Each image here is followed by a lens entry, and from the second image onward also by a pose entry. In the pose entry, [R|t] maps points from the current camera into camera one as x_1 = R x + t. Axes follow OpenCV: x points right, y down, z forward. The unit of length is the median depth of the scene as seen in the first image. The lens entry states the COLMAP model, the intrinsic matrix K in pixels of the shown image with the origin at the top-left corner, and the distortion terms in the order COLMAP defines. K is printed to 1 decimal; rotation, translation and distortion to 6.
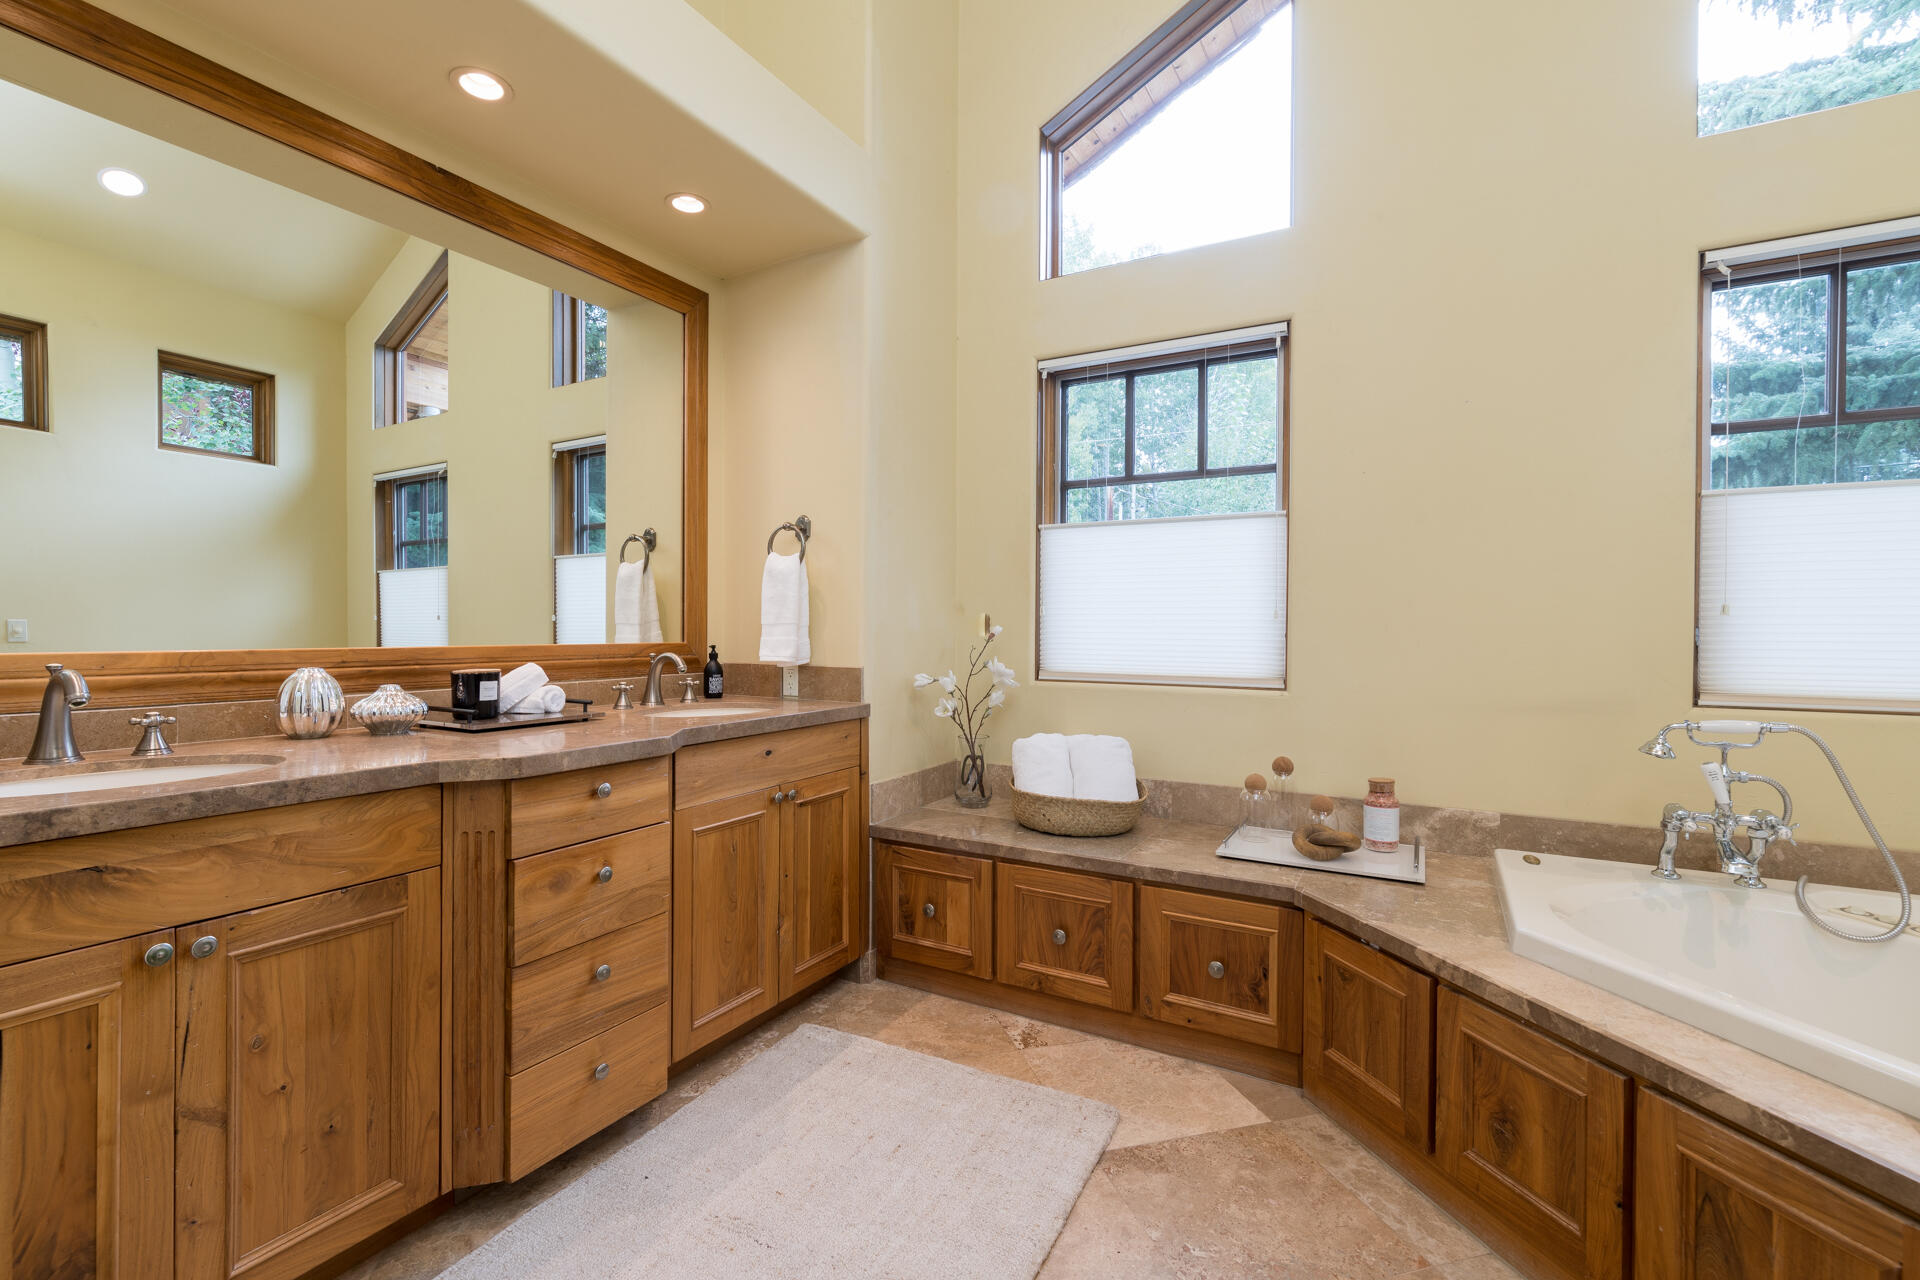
lens RADIAL K [[840.2, 0, 947.8], [0, 840.2, 632.7], [0, 0, 1]] dist [0.000516, -0.000405]
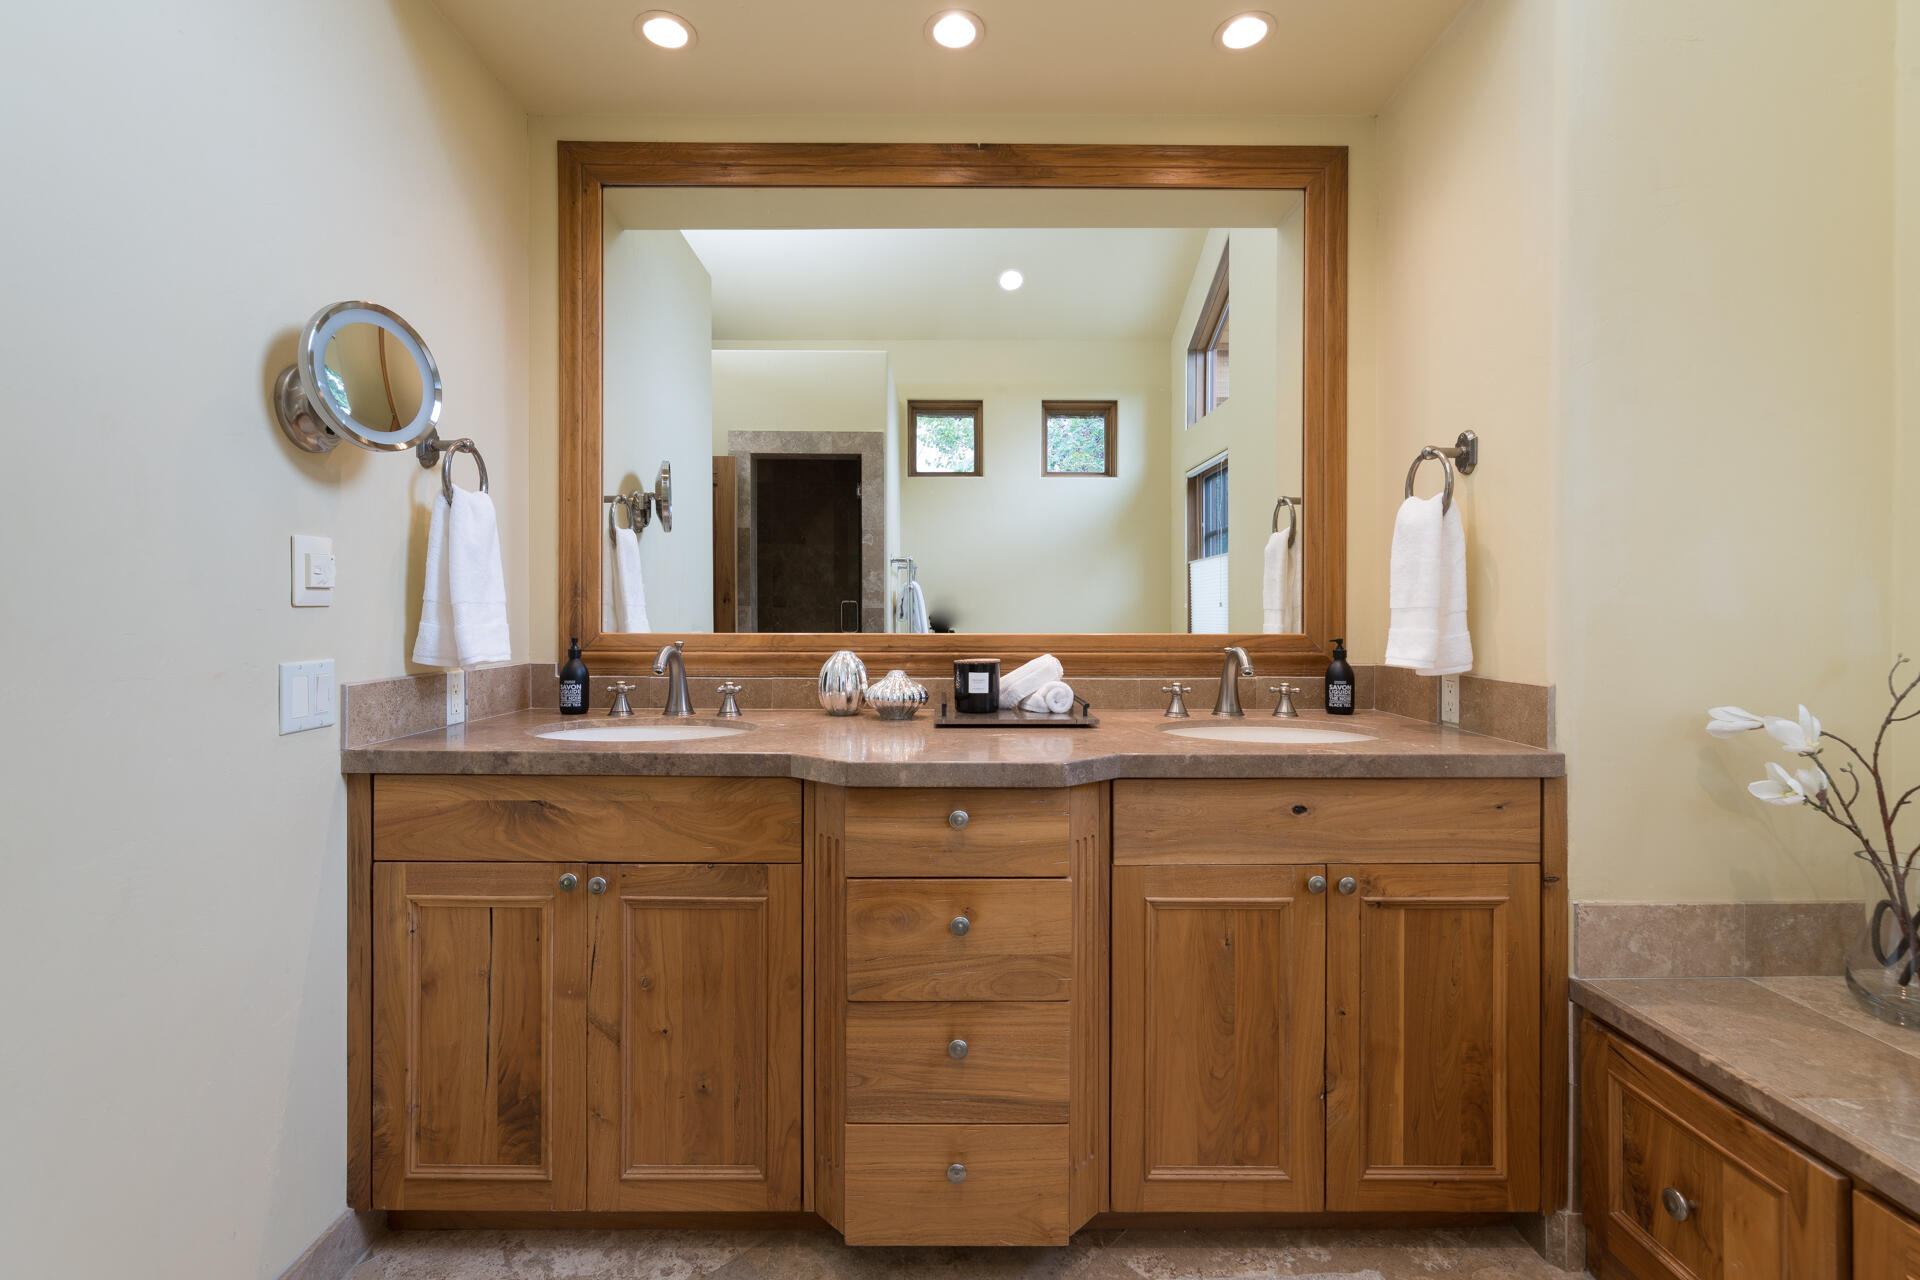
lens RADIAL K [[840.2, 0, 959.1], [0, 840.2, 614.0], [0, 0, 1]] dist [0.000516, -0.000405]
pose [[0.503005, -0.002524, -0.864280, 0.223989], [-0.004385, 0.999975, -0.005473, -0.001250], [0.864272, 0.006543, 0.502982, 0.485433]]
